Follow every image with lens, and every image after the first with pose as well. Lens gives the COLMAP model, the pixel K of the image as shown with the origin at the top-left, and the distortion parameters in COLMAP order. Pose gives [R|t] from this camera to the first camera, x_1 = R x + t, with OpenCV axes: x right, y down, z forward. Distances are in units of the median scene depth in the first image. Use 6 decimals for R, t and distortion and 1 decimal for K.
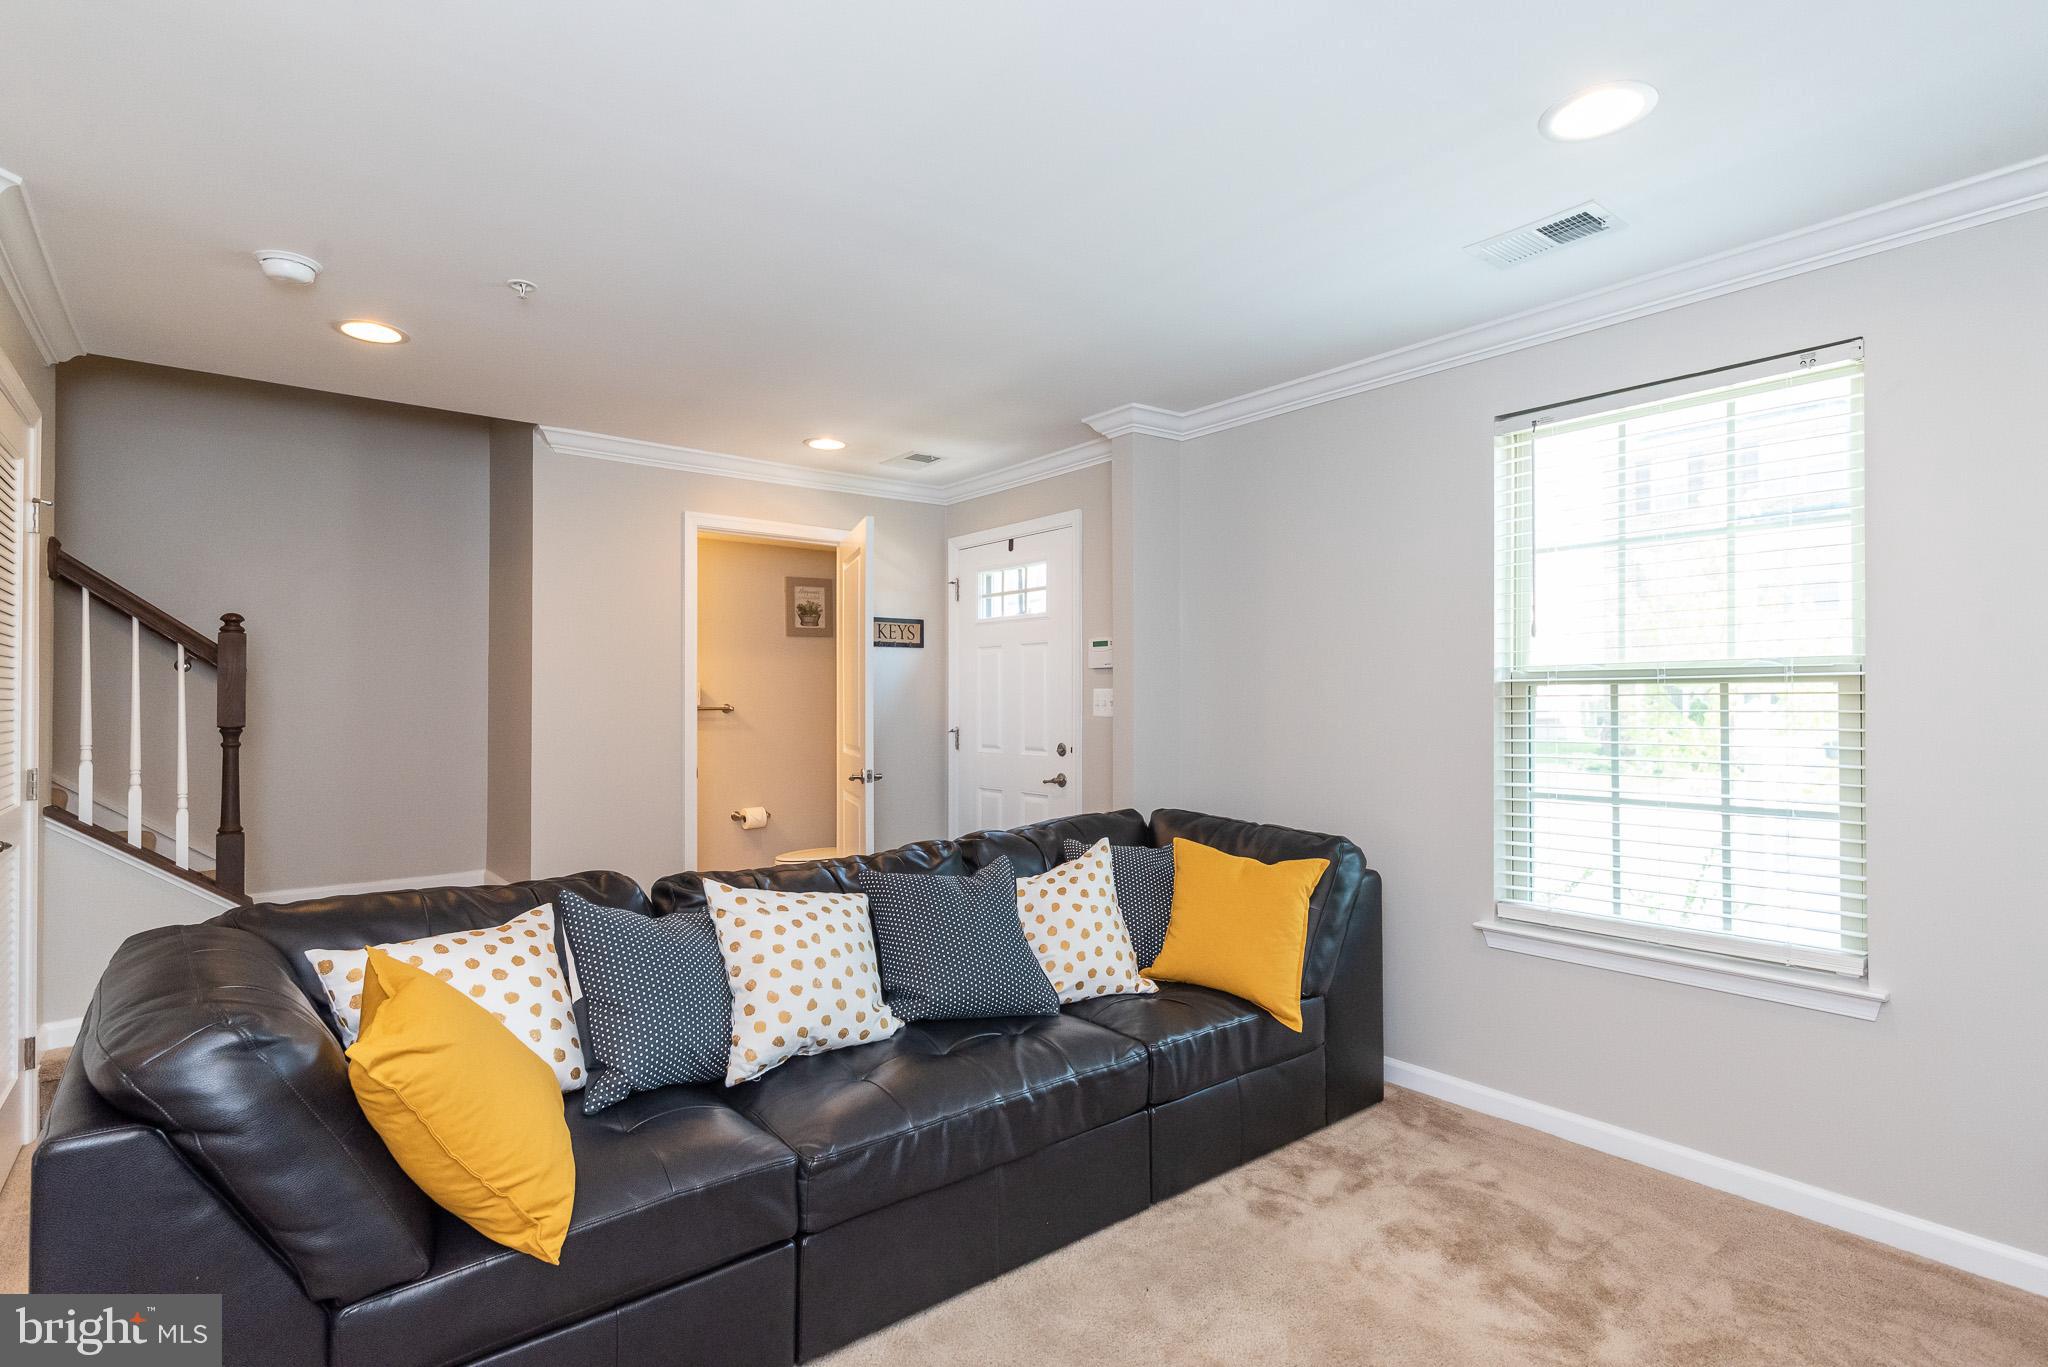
lens RADIAL K [[989.6, 0, 1041.5], [0, 989.6, 684.3], [0, 0, 1]] dist [0.003965, 0.000269]
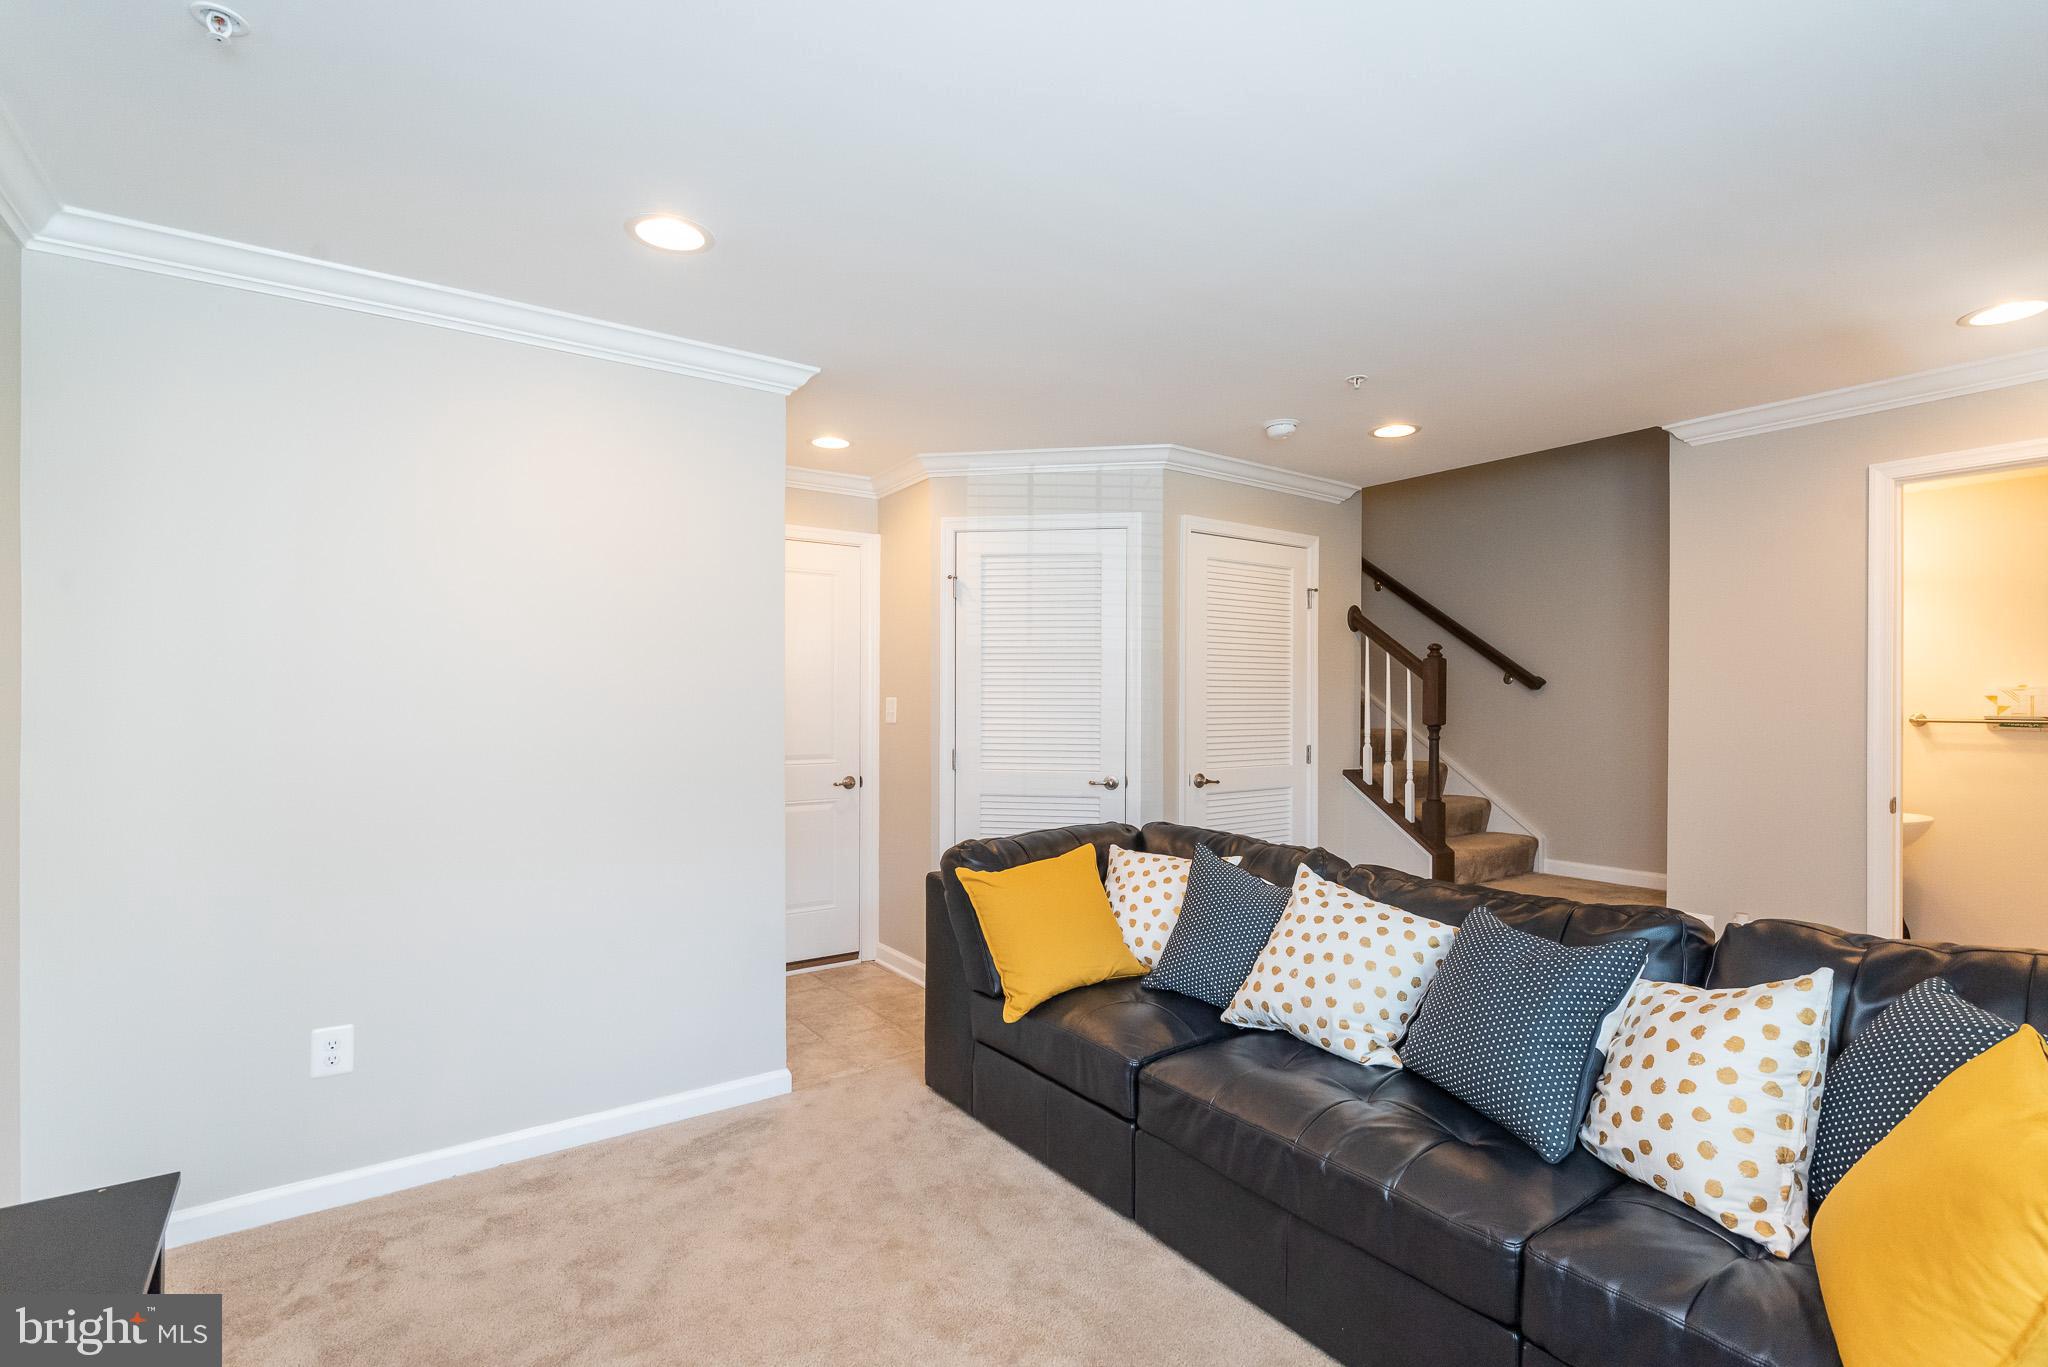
lens RADIAL K [[989.6, 0, 1040.2], [0, 989.6, 683.0], [0, 0, 1]] dist [0.003965, 0.000269]
pose [[-0.055095, -0.009007, -0.998440, 0.711694], [0.005174, 0.999943, -0.009306, -0.006859], [0.998468, -0.005678, -0.055046, 0.633933]]
